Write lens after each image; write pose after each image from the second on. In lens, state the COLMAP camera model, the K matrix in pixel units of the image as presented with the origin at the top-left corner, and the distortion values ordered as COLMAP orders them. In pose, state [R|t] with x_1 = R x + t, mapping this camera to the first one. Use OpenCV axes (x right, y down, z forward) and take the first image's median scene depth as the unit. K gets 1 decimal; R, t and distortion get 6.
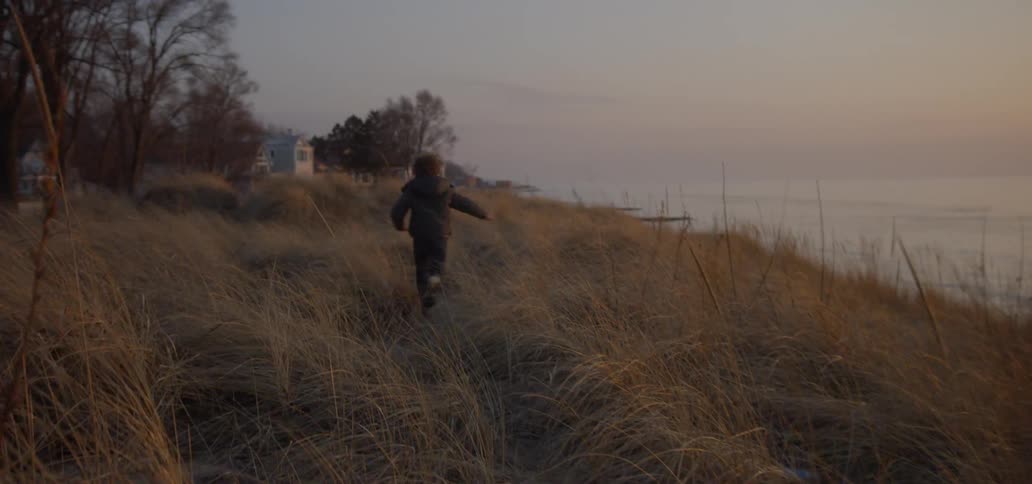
lens RADIAL K [[829.1, 0, 516.0], [0, 829.1, 242.3], [0, 0, 1]] dist [-0.084593, 0.057488]
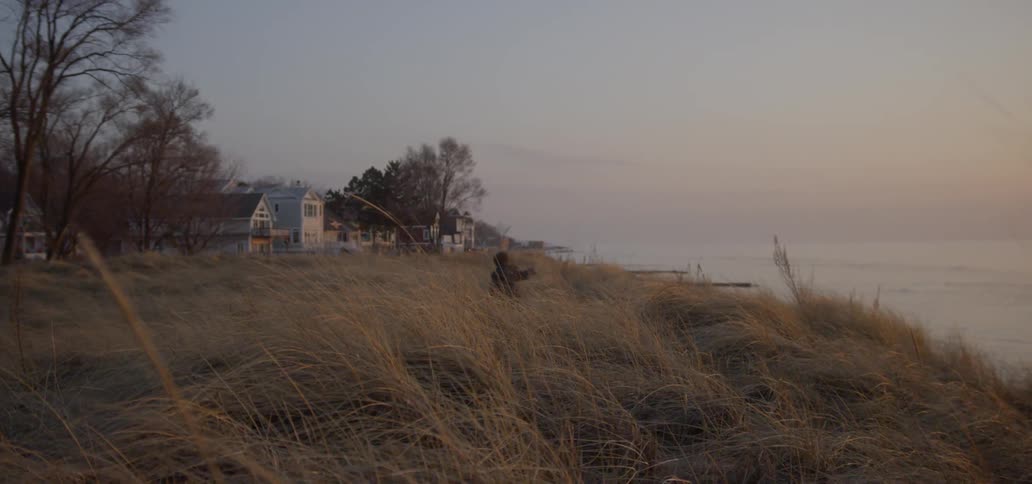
lens RADIAL K [[829.1, 0, 516.0], [0, 829.1, 242.3], [0, 0, 1]] dist [-0.084593, 0.057488]
pose [[0.999211, 0.004981, -0.039402, -0.003308], [-0.007849, 0.997303, -0.072969, -0.007652], [0.038933, 0.073221, 0.996556, 0.122522]]
